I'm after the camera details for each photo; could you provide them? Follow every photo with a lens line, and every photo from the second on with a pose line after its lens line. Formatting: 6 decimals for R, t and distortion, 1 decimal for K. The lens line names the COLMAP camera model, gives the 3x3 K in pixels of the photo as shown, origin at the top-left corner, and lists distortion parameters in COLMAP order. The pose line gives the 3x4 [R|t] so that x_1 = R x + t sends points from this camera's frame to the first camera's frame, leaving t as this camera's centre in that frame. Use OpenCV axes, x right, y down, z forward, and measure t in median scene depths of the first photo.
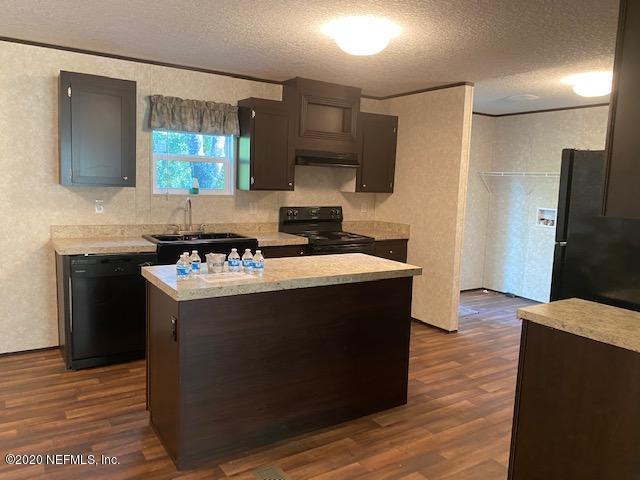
lens RADIAL K [[482.3, 0, 324.1], [0, 482.3, 236.5], [0, 0, 1]] dist [0.059201, -0.043852]
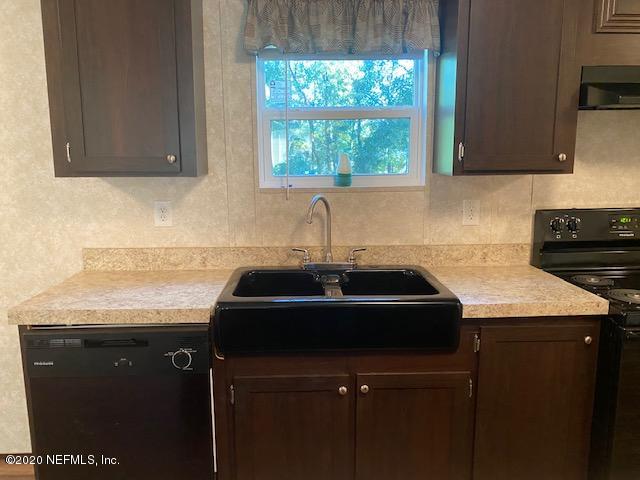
lens RADIAL K [[482.3, 0, 320.9], [0, 482.3, 237.6], [0, 0, 1]] dist [0.059201, -0.043852]
pose [[0.856069, 0.038414, -0.515433, -0.030883], [-0.023249, 0.999087, 0.035846, -0.051928], [0.516339, -0.018703, 0.856180, 0.564847]]
